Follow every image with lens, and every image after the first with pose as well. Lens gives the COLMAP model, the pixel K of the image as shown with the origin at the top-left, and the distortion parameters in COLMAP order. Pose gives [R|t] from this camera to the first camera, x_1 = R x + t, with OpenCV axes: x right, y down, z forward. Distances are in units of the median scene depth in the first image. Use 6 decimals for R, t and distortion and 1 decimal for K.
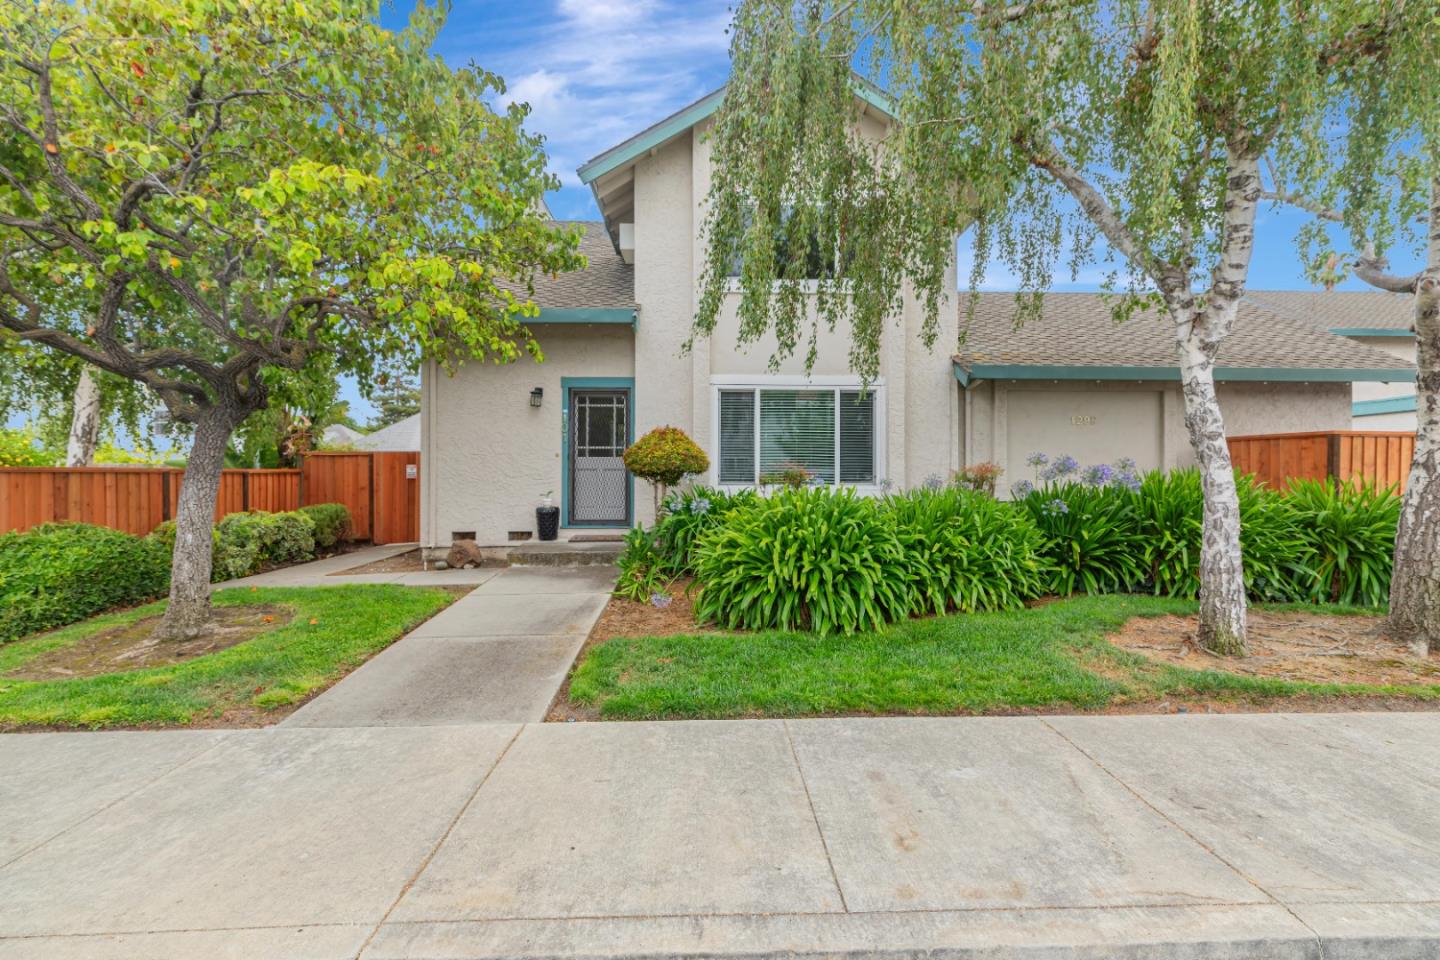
lens RADIAL K [[639.7, 0, 725.4], [0, 639.7, 485.4], [0, 0, 1]] dist [0.003524, 0.000206]
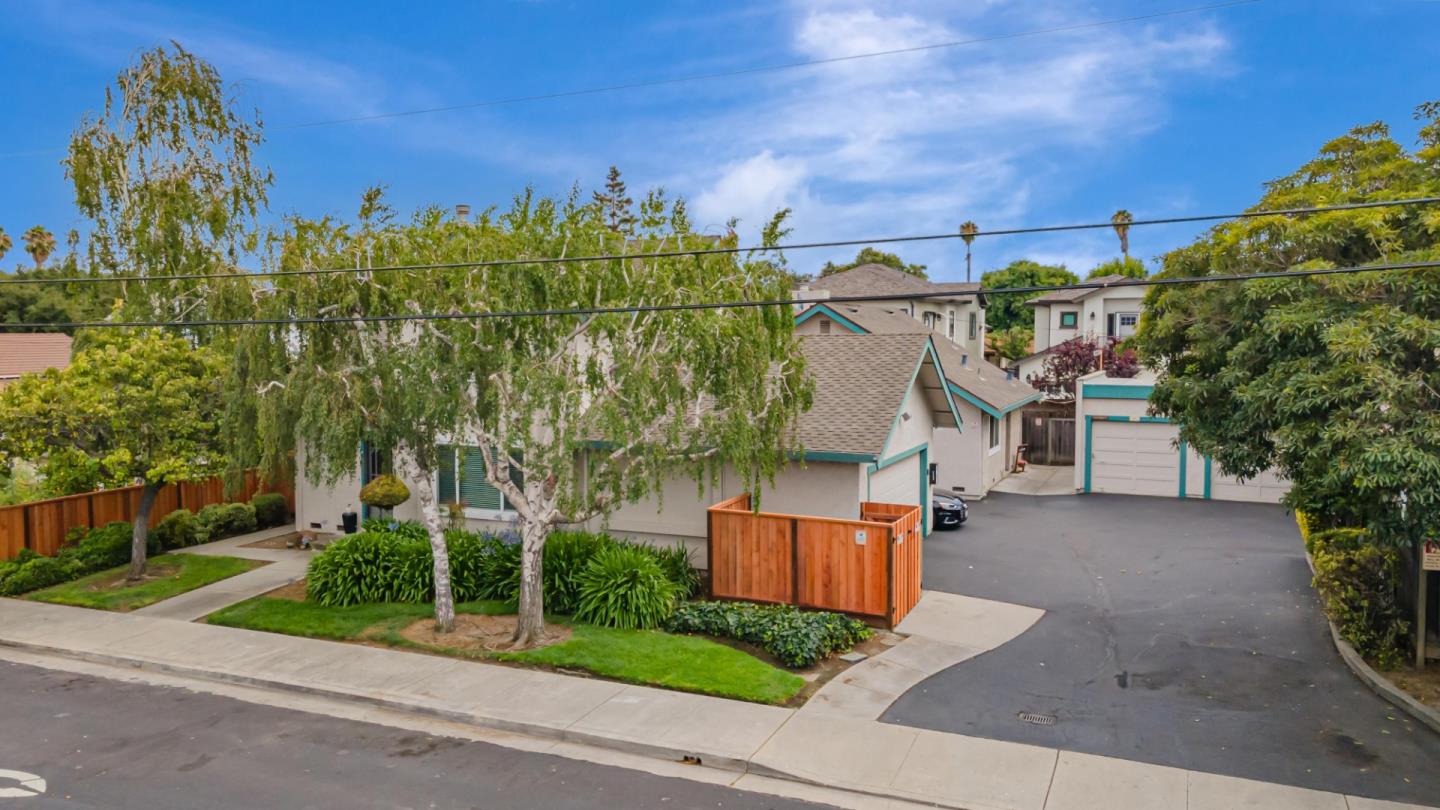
lens RADIAL K [[1053.6, 0, 720.8], [0, 1053.6, 367.1], [0, 0, 1]] dist [0.037847, 0.001636]
pose [[0.906948, 0.015732, -0.420949, 2.872565], [-0.008436, 0.999780, 0.019190, -0.666889], [0.421158, -0.013853, 0.906881, -1.749528]]
